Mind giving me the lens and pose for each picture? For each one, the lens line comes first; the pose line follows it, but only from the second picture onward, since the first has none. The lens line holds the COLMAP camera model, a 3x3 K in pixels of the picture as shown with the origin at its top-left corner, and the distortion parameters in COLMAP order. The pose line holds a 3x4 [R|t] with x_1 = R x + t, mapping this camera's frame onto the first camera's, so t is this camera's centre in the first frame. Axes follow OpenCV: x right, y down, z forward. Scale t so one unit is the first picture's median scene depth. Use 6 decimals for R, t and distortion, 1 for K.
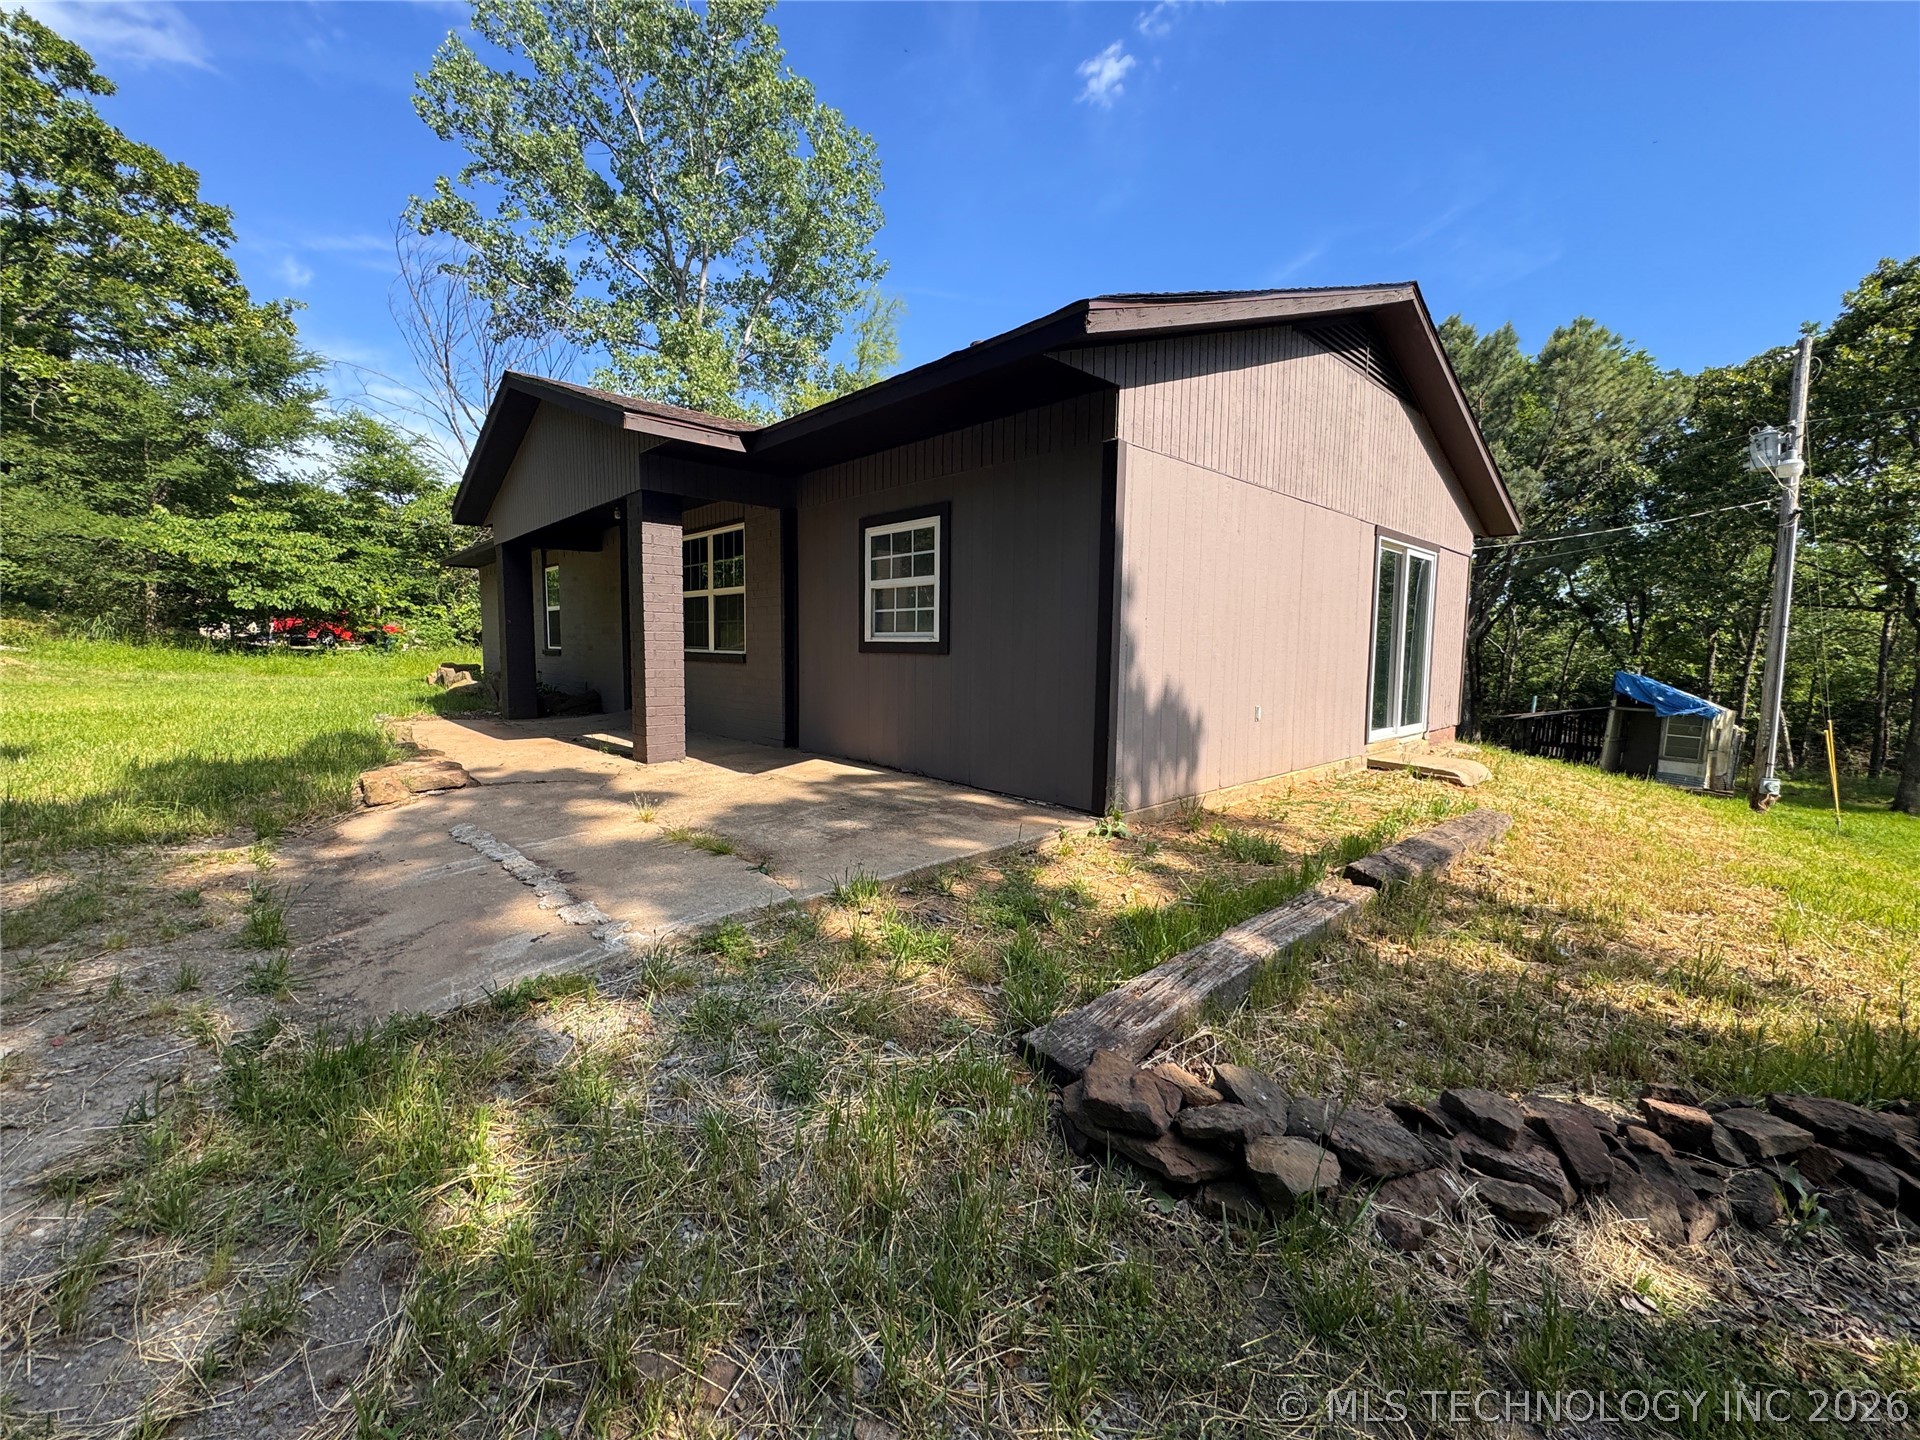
lens RADIAL K [[764.5, 0, 978.7], [0, 764.5, 692.9], [0, 0, 1]] dist [-0.004157, 0.000530]
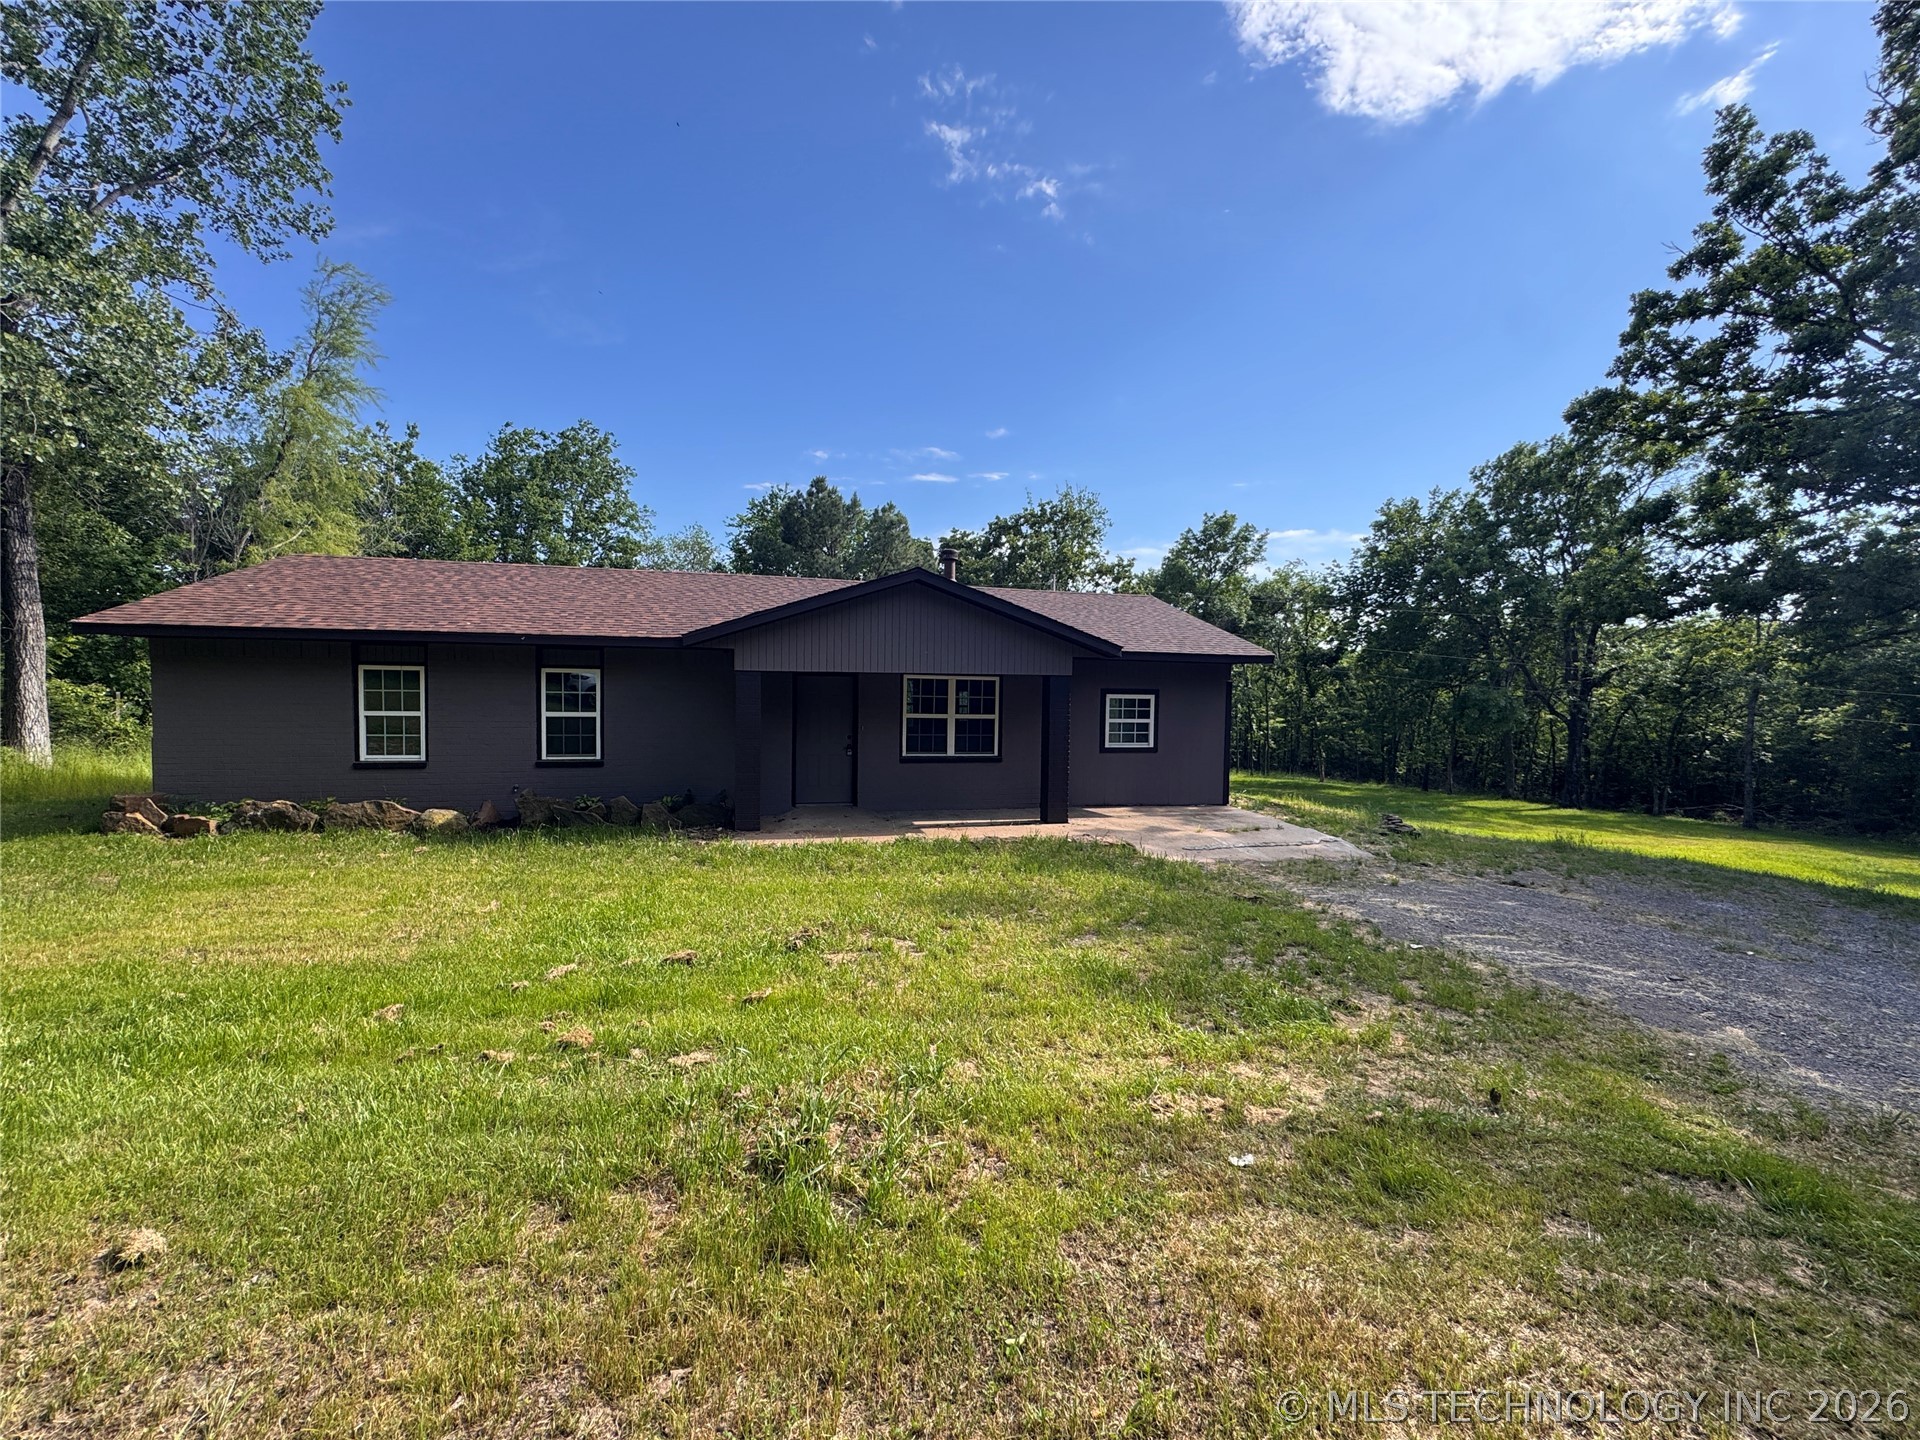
lens RADIAL K [[764.5, 0, 954.5], [0, 764.5, 718.9], [0, 0, 1]] dist [-0.004157, 0.000530]
pose [[0.477303, -0.042194, 0.877725, -0.729668], [0.039901, 0.998857, 0.026319, -0.072495], [-0.877832, 0.022460, 0.478441, 0.119546]]
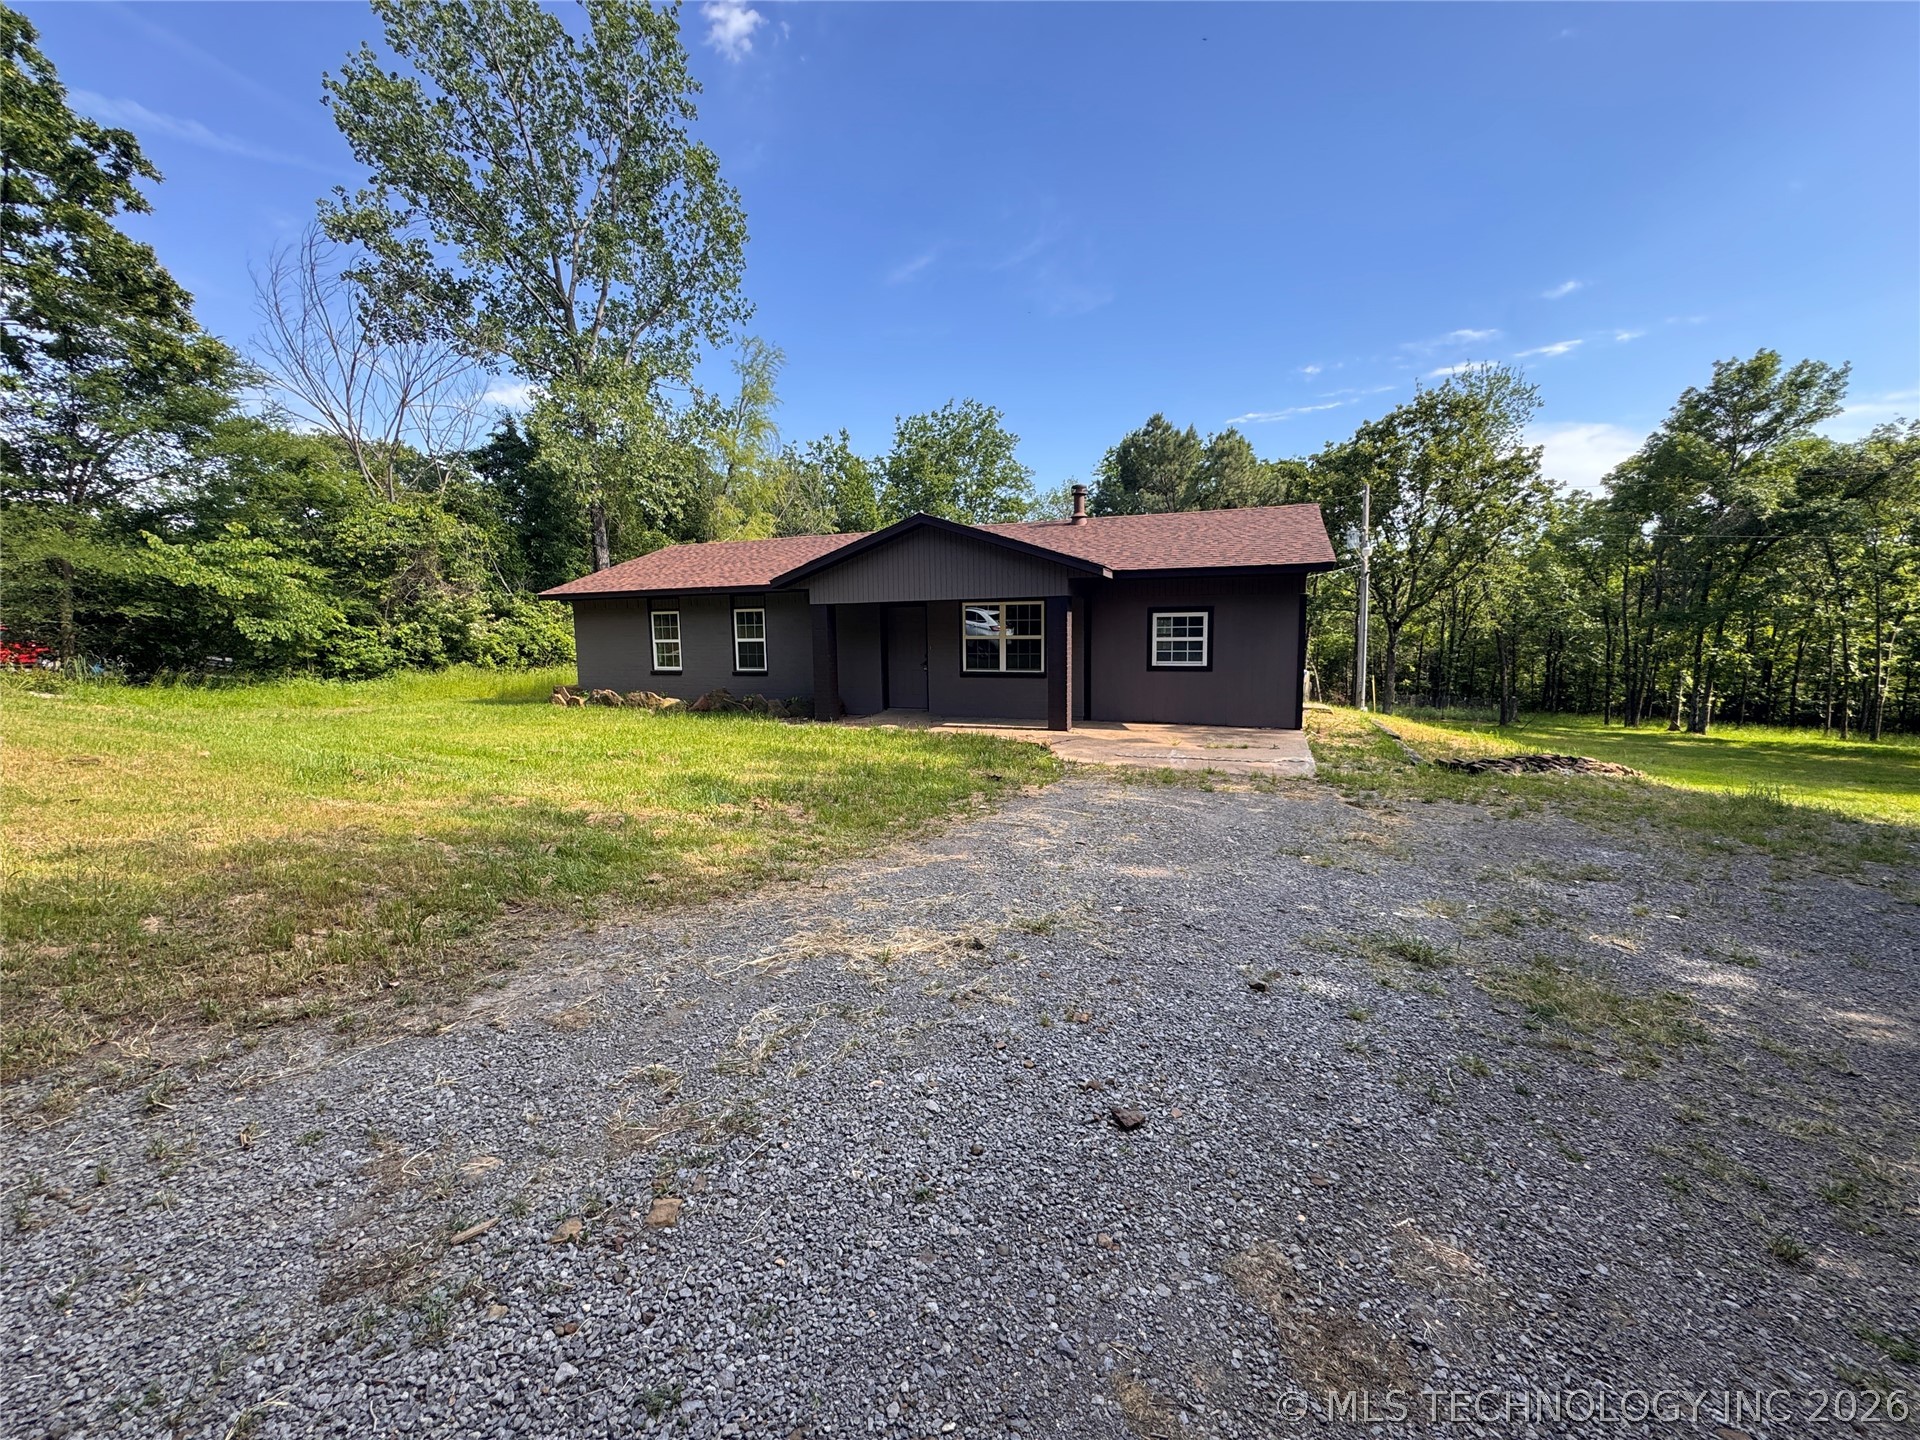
lens RADIAL K [[764.5, 0, 964.2], [0, 764.5, 724.0], [0, 0, 1]] dist [-0.004157, 0.000530]
pose [[0.895774, -0.078069, 0.437601, -0.528027], [0.050050, 0.995910, 0.075219, -0.030596], [-0.441683, -0.045478, 0.896018, -0.235819]]
